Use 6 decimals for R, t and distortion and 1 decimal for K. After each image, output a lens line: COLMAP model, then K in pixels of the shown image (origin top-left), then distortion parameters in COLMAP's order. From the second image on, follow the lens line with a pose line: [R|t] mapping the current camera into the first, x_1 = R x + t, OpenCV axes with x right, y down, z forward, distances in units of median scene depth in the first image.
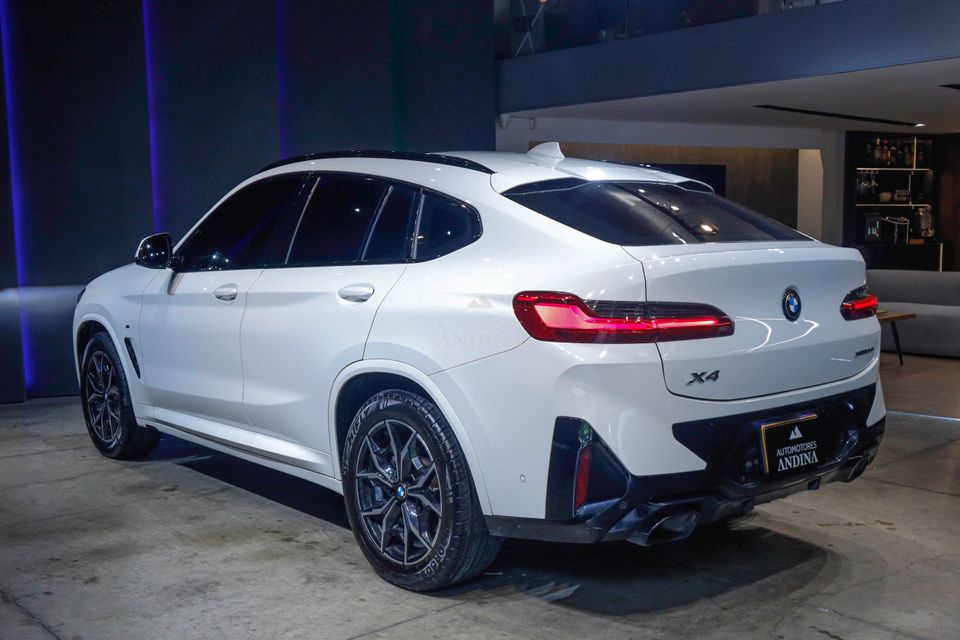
lens RADIAL K [[895.0, 0, 480.0], [0, 895.0, 320.0], [0, 0, 1]] dist [-0.047466, 0.008561]
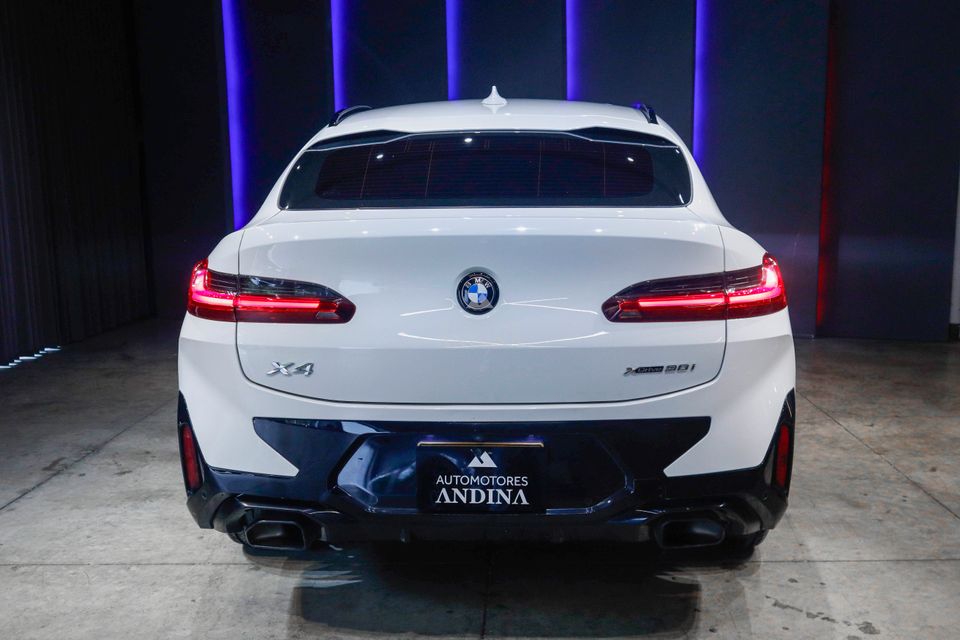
lens RADIAL K [[895.0, 0, 480.0], [0, 895.0, 320.0], [0, 0, 1]] dist [-0.047466, 0.008561]
pose [[0.799646, 0.098769, -0.592293, 0.789925], [-0.062668, 0.994720, 0.081270, -0.054761], [0.597193, -0.027869, 0.801614, 0.382357]]
